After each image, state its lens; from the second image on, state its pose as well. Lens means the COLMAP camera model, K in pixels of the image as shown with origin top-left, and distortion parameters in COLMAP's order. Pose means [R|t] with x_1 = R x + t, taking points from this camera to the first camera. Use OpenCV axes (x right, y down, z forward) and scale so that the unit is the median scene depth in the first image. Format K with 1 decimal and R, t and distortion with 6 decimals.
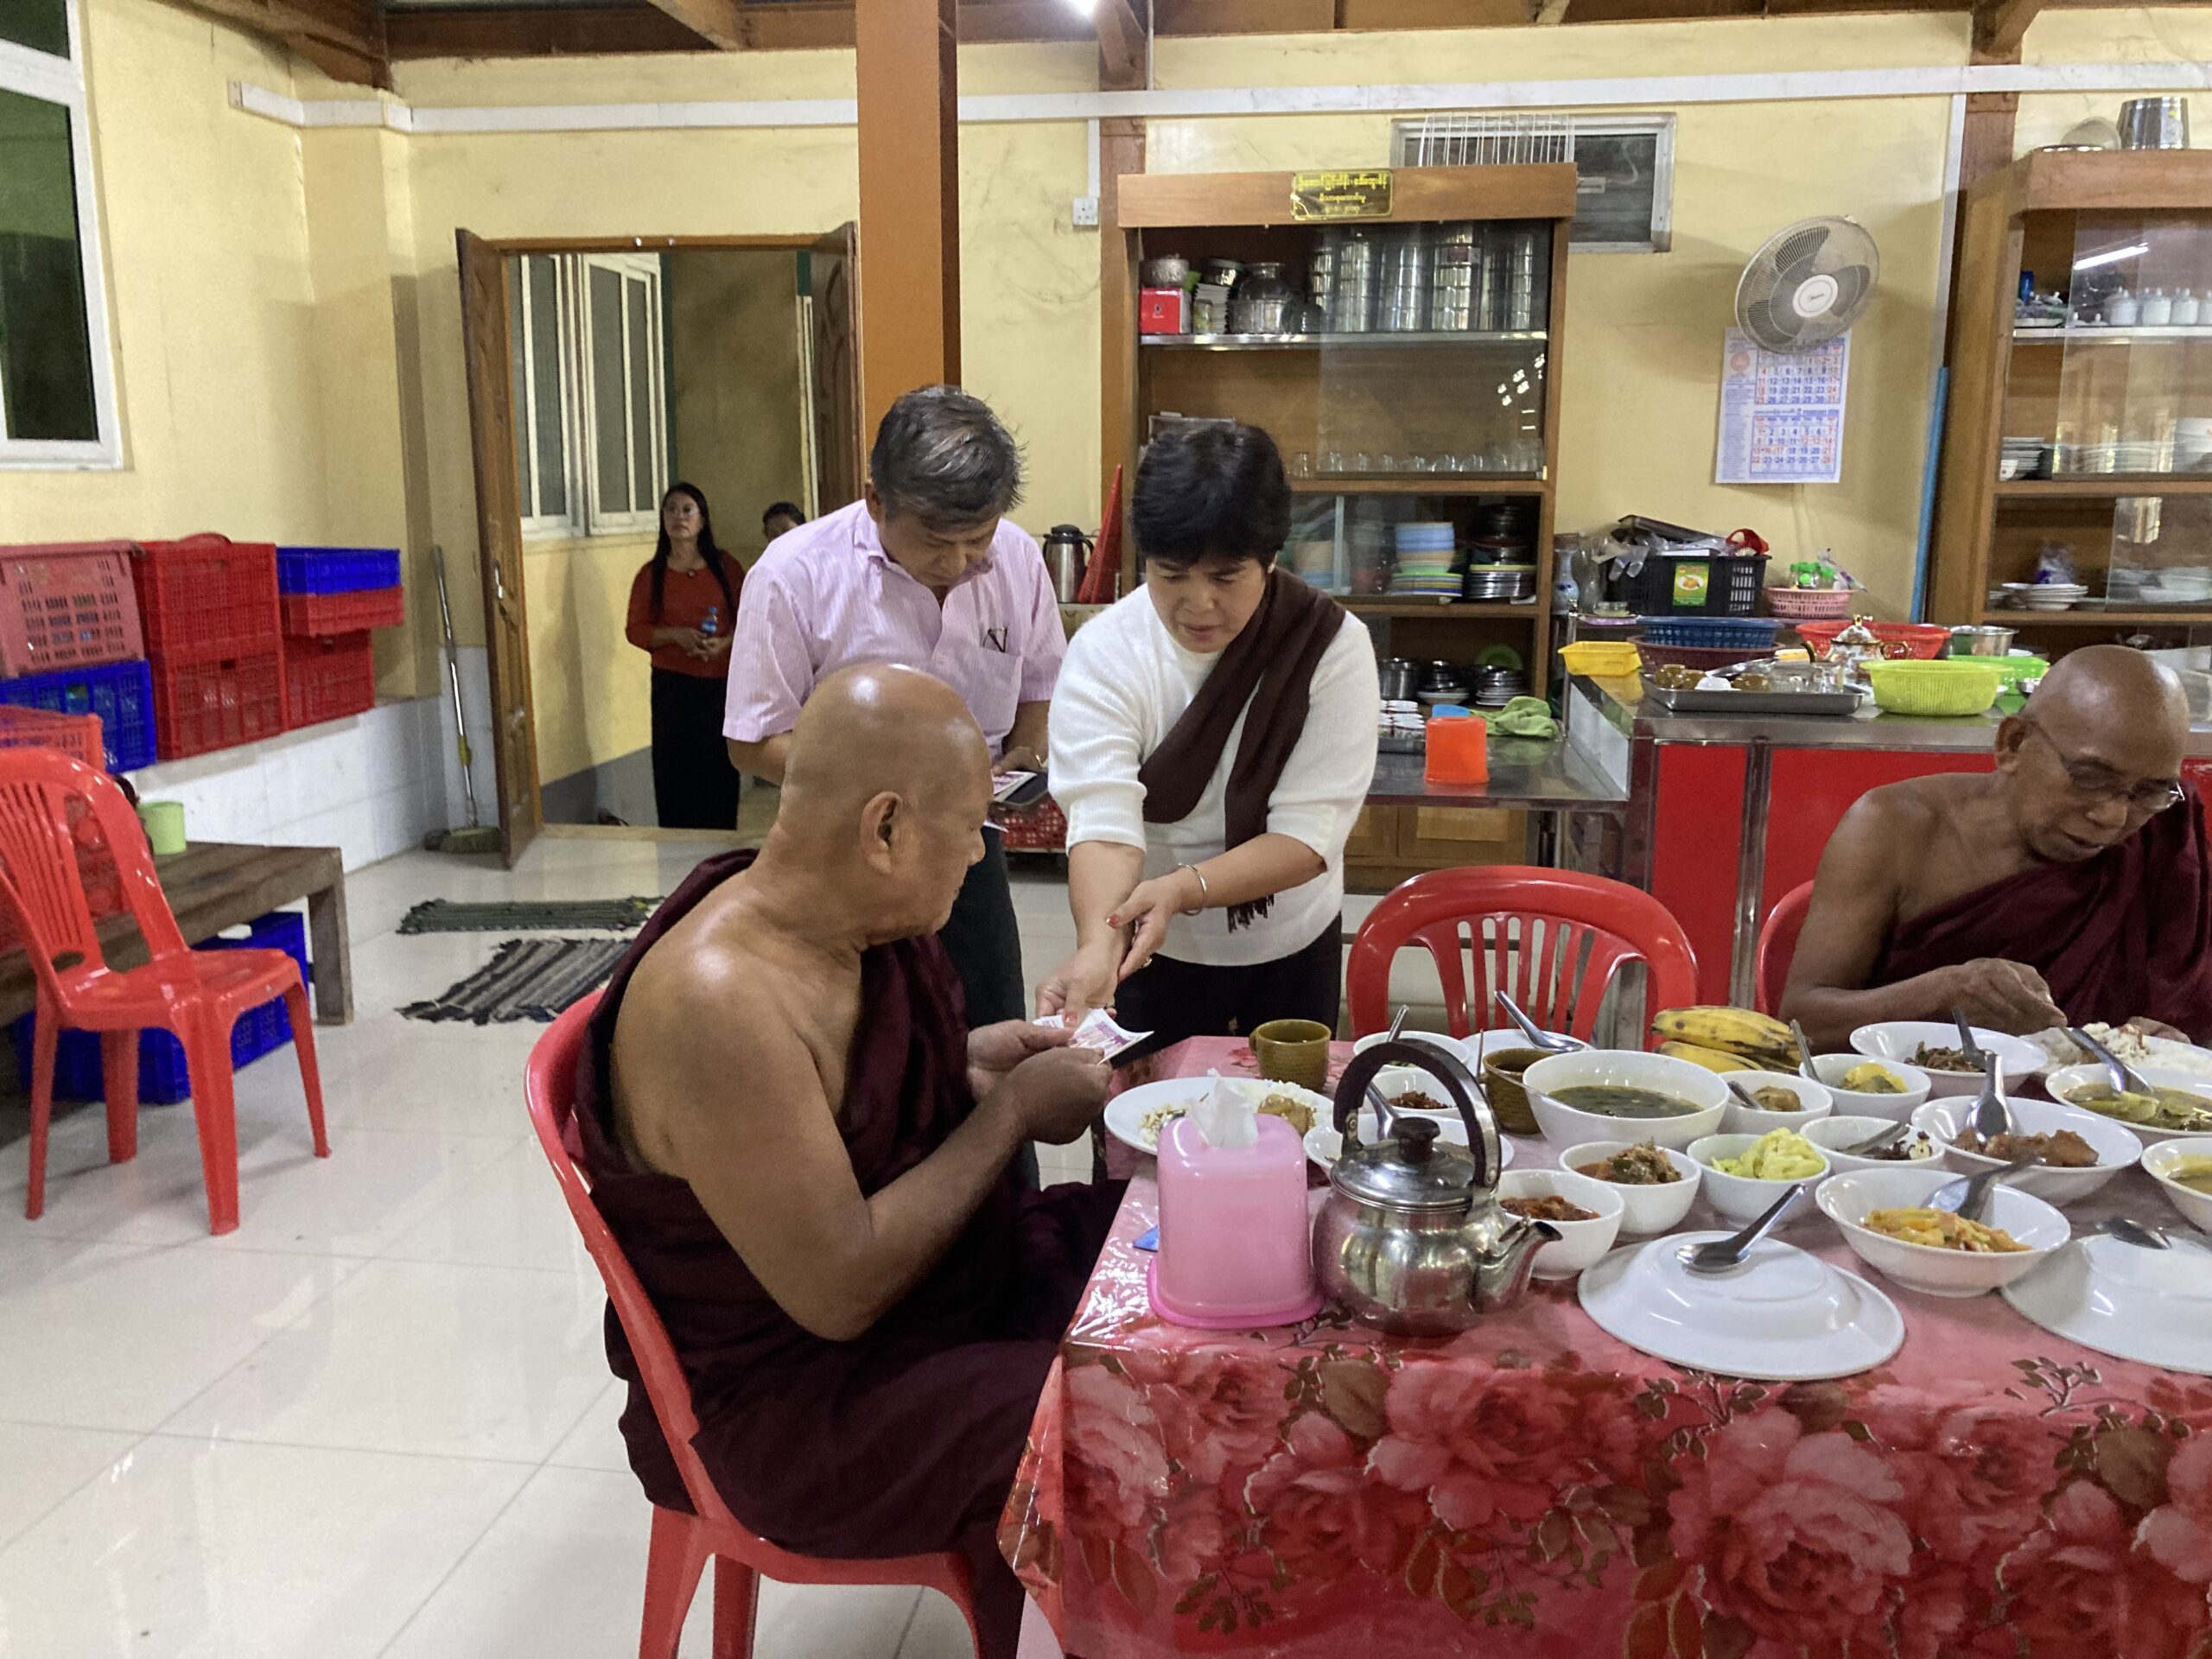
lens RADIAL K [[1807.9, 0, 1106.0], [0, 1807.9, 829.5], [0, 0, 1]] dist [0.030423, -0.017057]
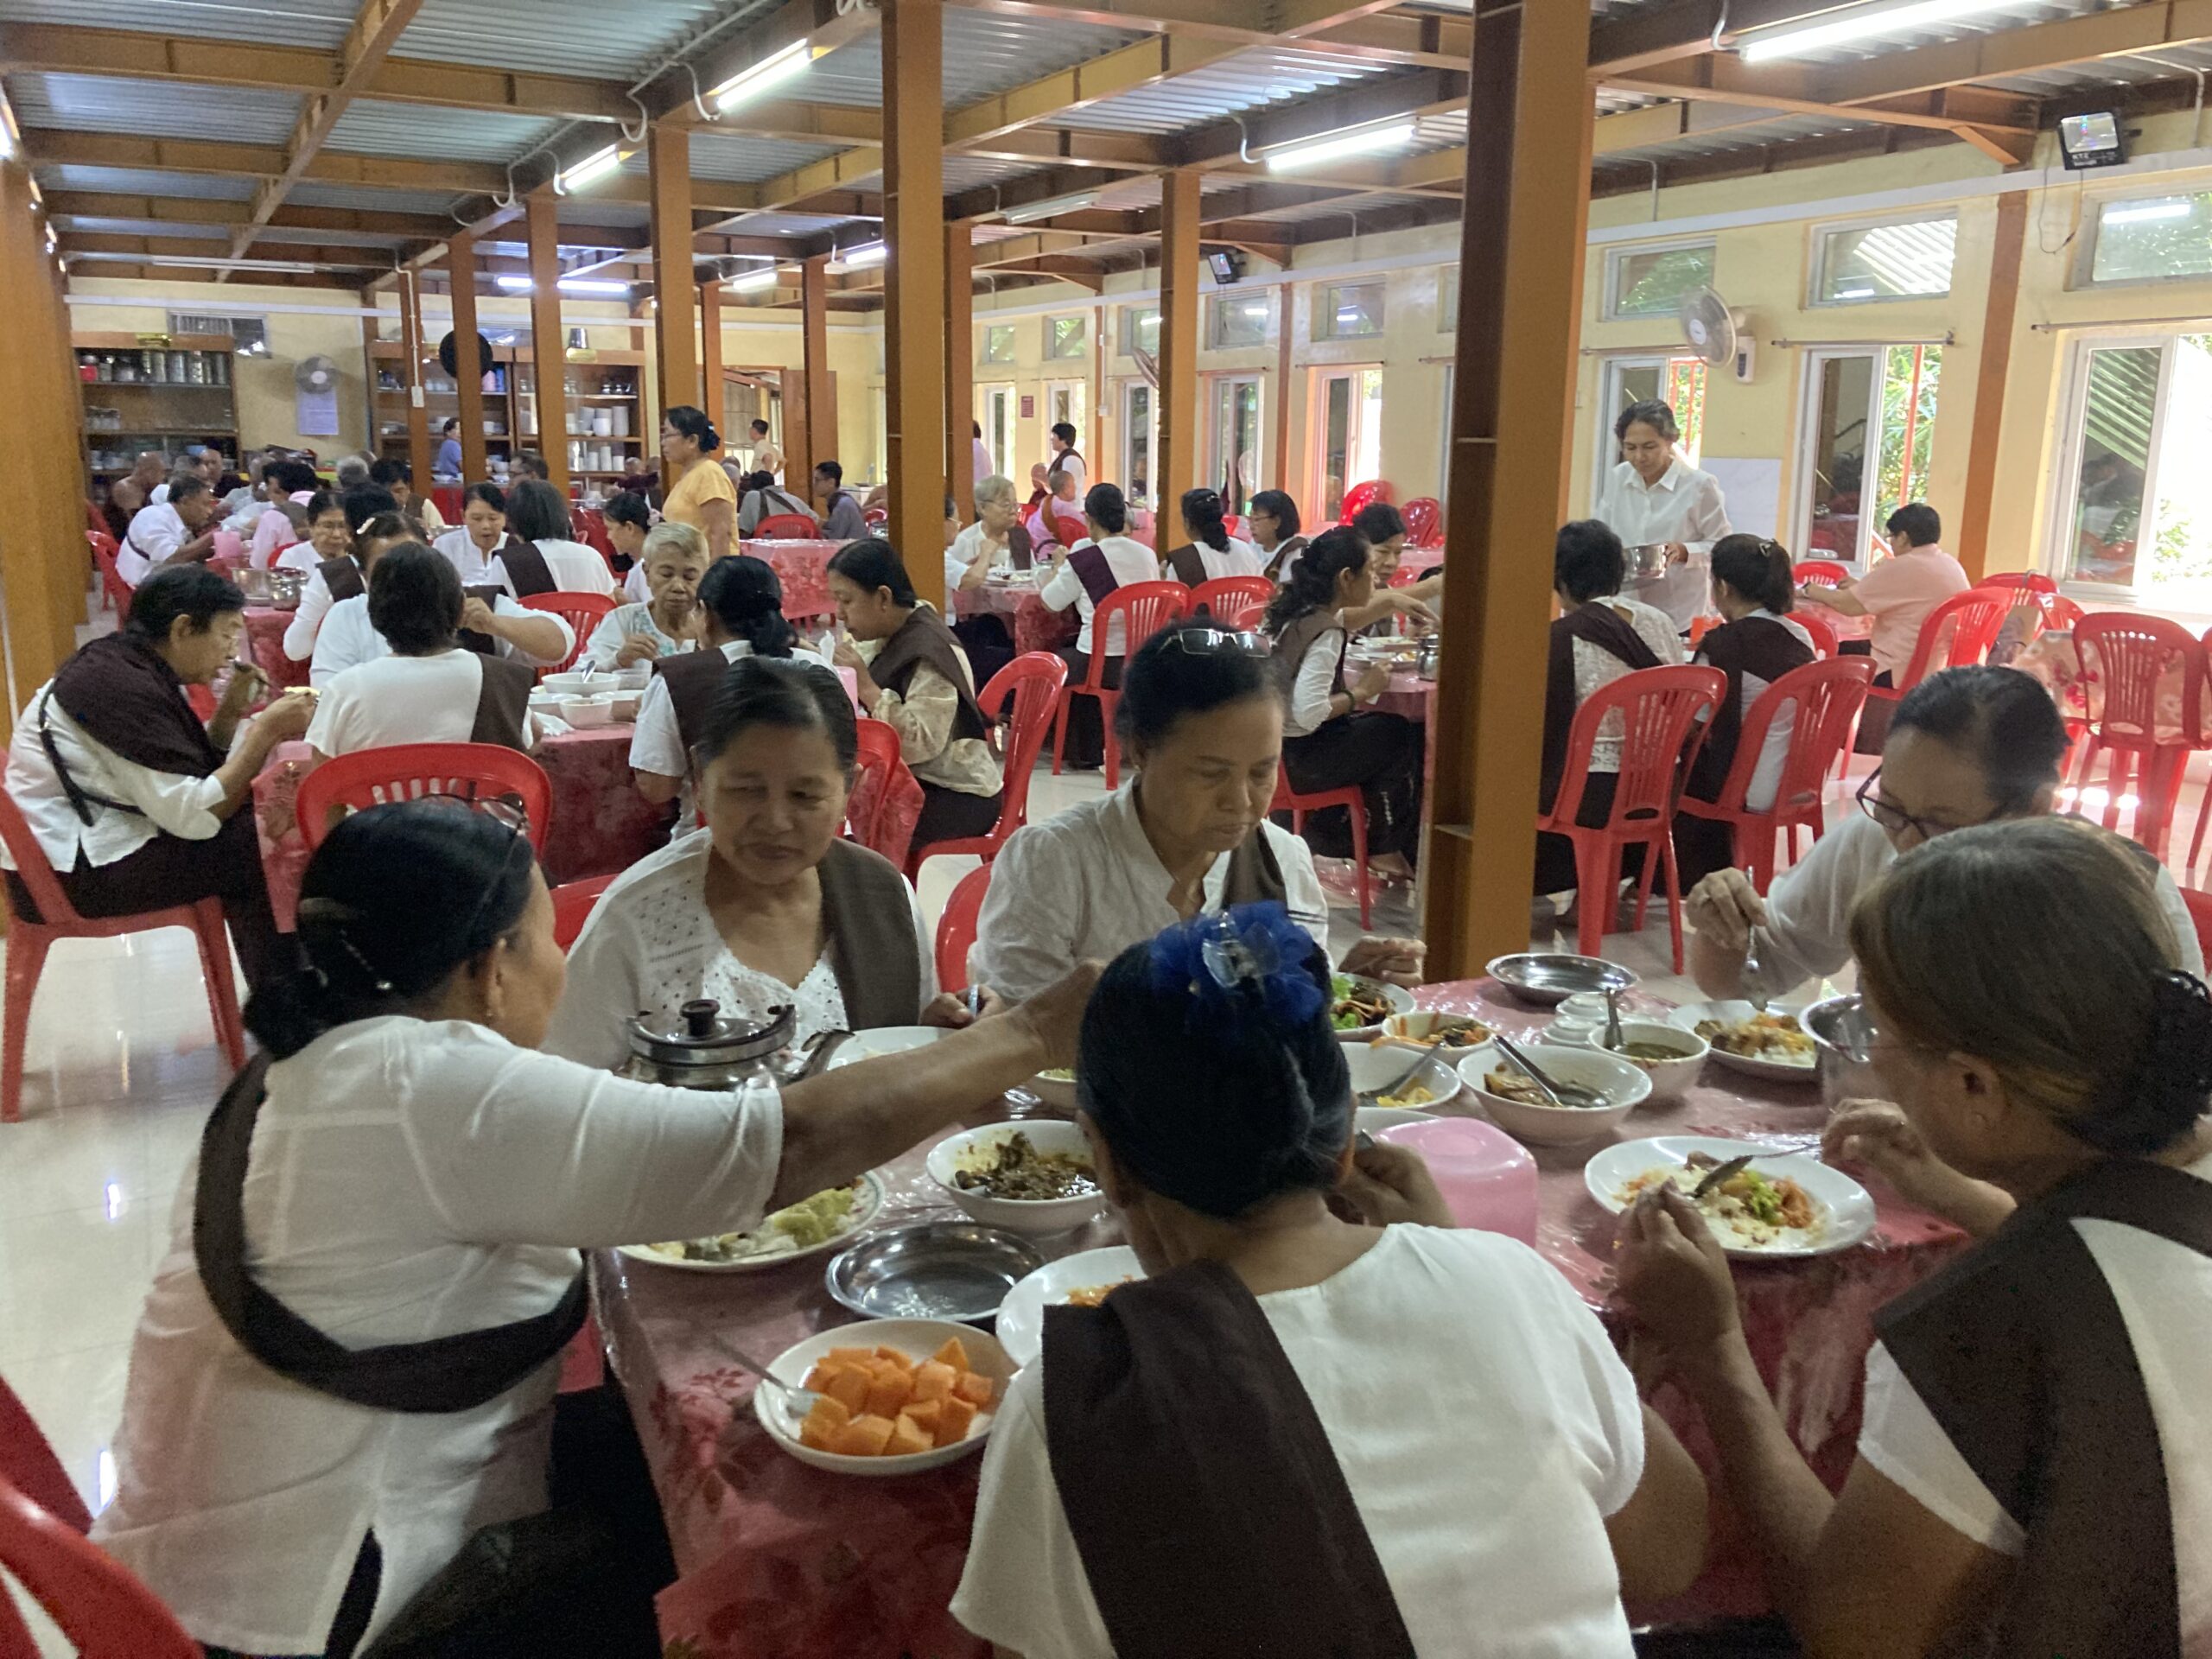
lens RADIAL K [[1807.9, 0, 1106.0], [0, 1807.9, 829.5], [0, 0, 1]] dist [0.030423, -0.017057]
pose [[0.801022, -0.118084, 0.586873, -0.479007], [0.106444, 0.992825, 0.054480, 0.473005], [-0.589096, 0.018829, 0.807844, -2.393612]]
